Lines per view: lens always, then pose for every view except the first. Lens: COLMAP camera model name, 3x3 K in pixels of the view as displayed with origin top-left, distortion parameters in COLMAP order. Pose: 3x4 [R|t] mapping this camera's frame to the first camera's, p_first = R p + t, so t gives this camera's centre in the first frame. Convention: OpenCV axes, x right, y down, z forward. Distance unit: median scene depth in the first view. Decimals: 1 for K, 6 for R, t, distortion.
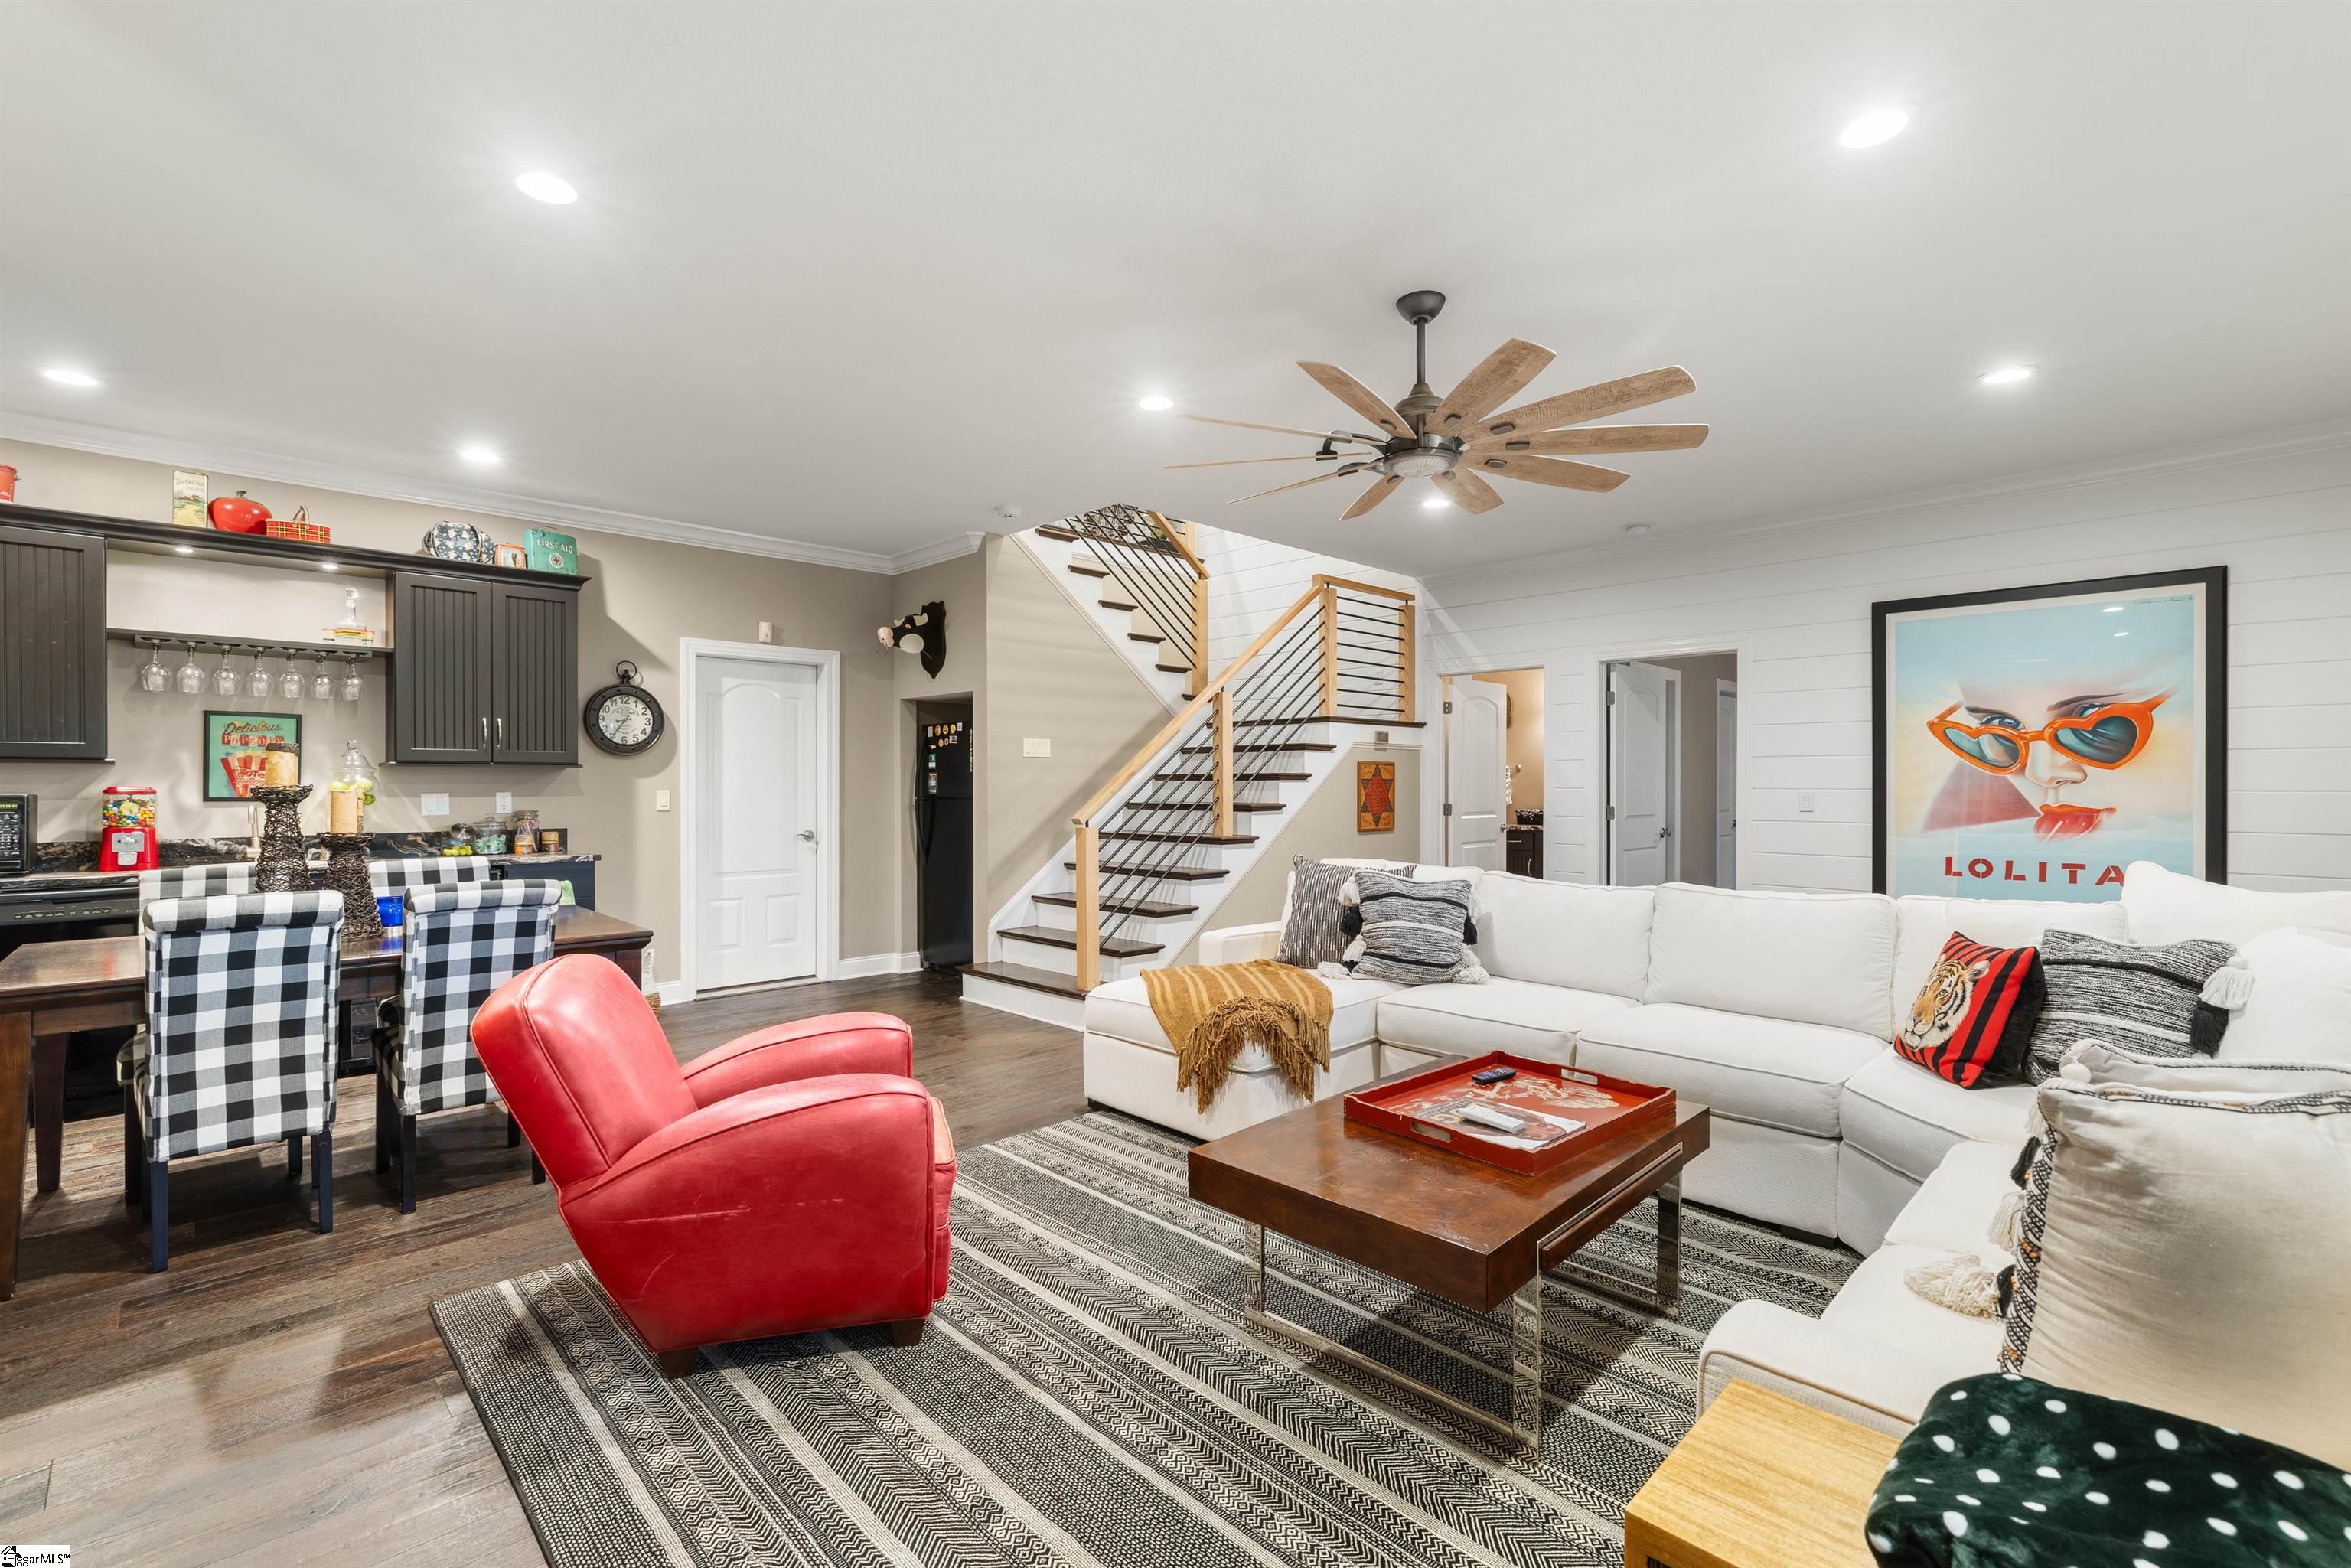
lens RADIAL K [[1023.3, 0, 1174.9], [0, 1023.3, 784.0], [0, 0, 1]] dist [-0.000330, -0.000020]
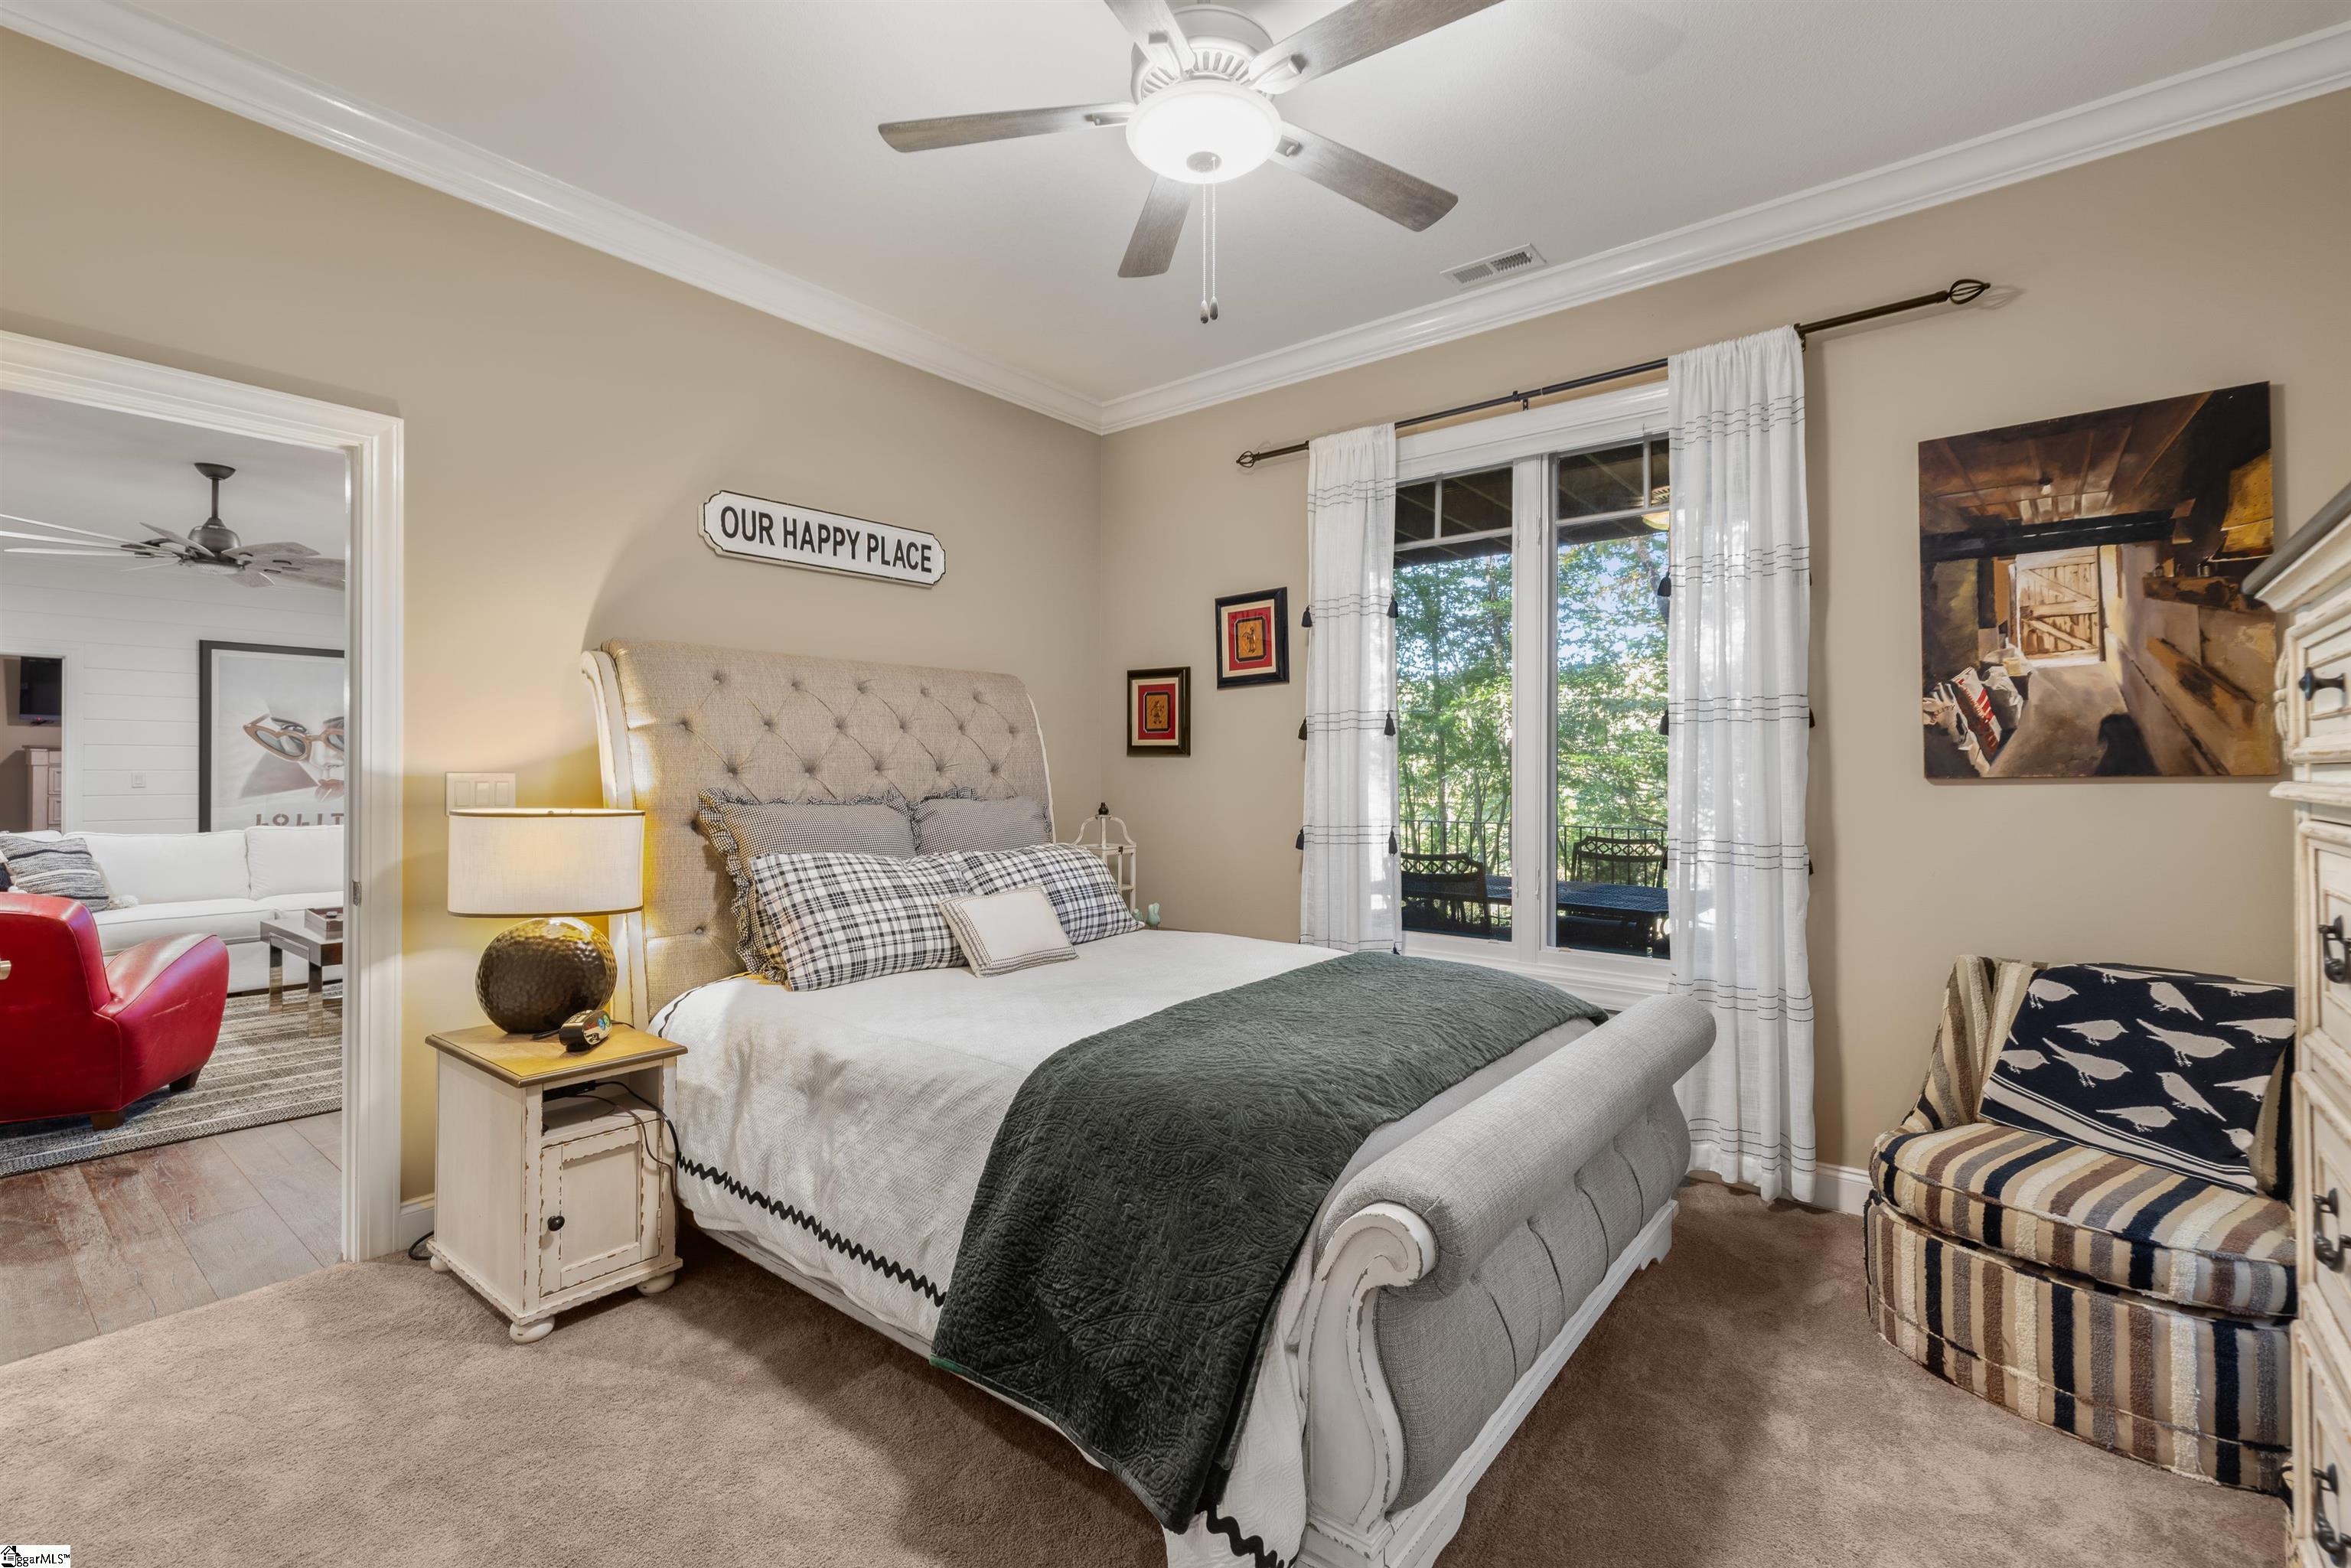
lens RADIAL K [[1023.3, 0, 1176.5], [0, 1023.3, 768.1], [0, 0, 1]] dist [-0.000330, -0.000020]
pose [[-0.113074, 0.002328, 0.993584, -0.955482], [0.000027, 0.999997, -0.002340, 0.005812], [-0.993587, -0.000238, -0.113073, -0.207106]]
